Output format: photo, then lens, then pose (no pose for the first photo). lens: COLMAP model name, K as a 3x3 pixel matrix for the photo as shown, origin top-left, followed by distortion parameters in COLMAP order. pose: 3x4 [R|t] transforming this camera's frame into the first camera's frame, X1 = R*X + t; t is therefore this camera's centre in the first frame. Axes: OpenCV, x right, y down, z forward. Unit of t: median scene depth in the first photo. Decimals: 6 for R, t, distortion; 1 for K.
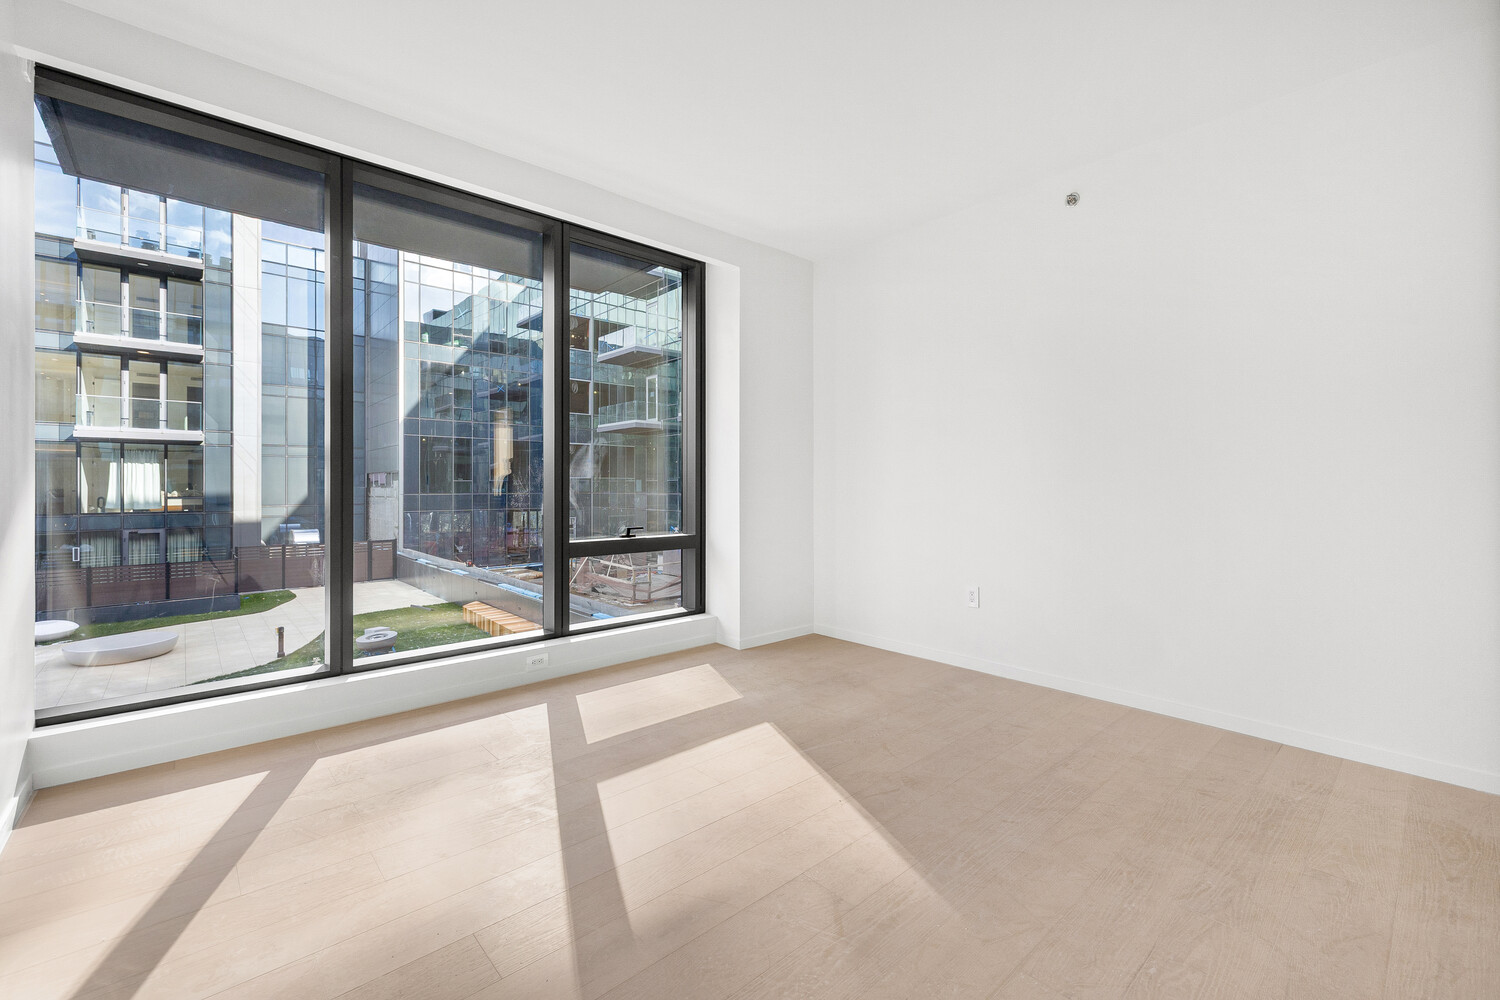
lens RADIAL K [[623.2, 0, 753.5], [0, 623.2, 485.2], [0, 0, 1]] dist [0.001351, 0.000199]
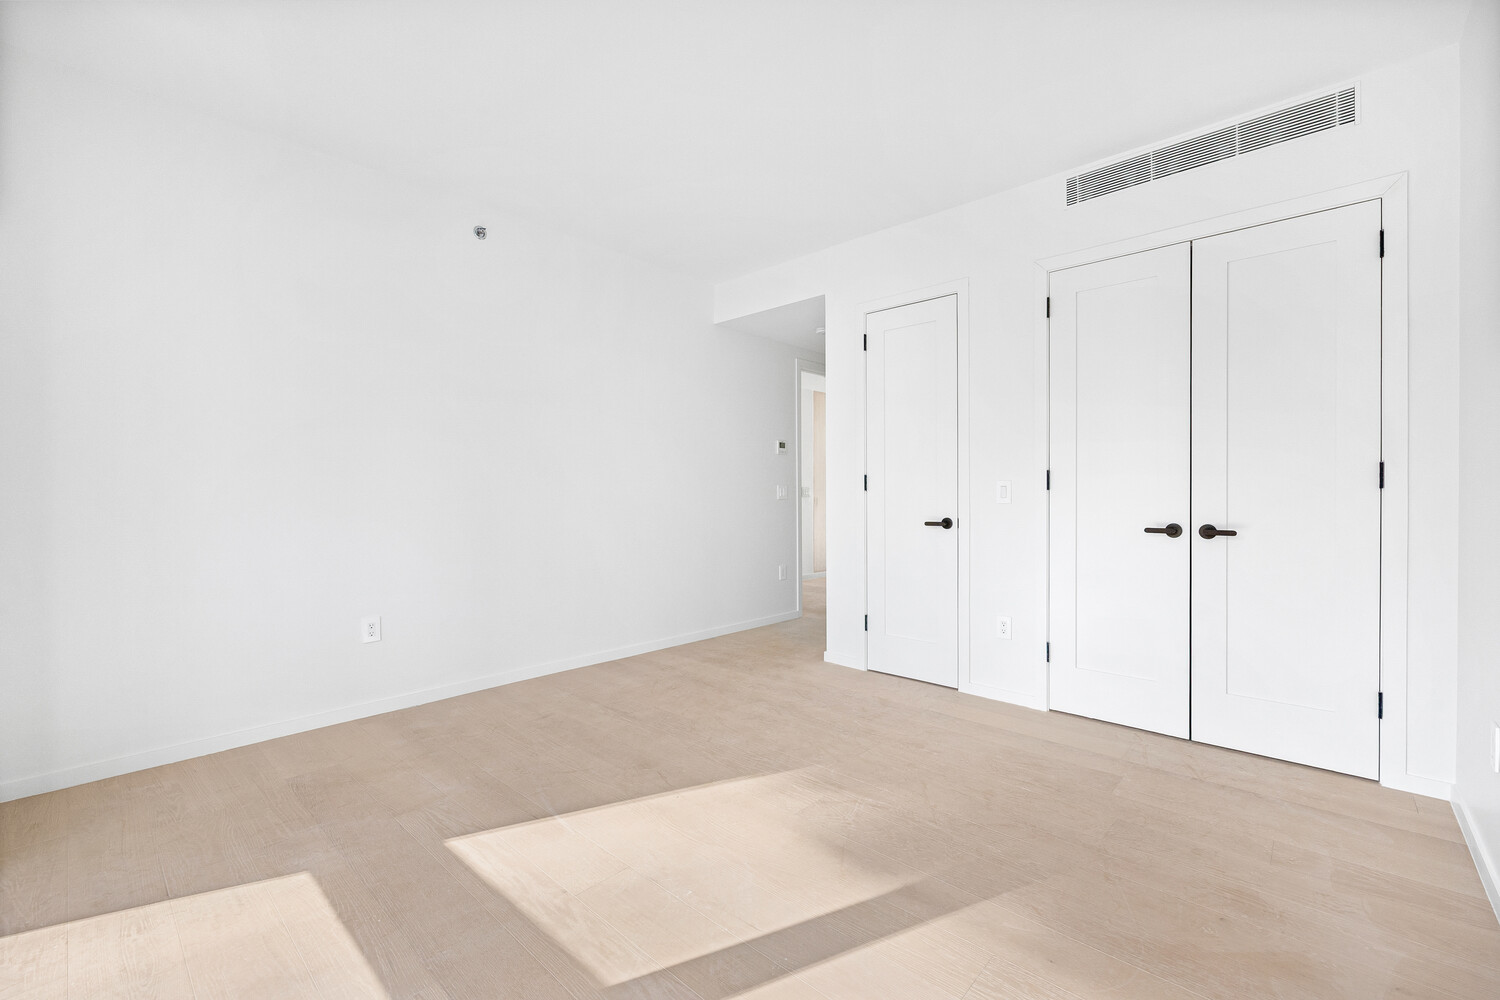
lens RADIAL K [[633.6, 0, 744.6], [0, 633.6, 493.6], [0, 0, 1]] dist [0.000166, -0.000418]
pose [[-0.085467, 0.000442, 0.996341, -0.298694], [0.000491, 1.000000, -0.000402, -0.002968], [-0.996341, 0.000455, -0.085467, 0.308528]]
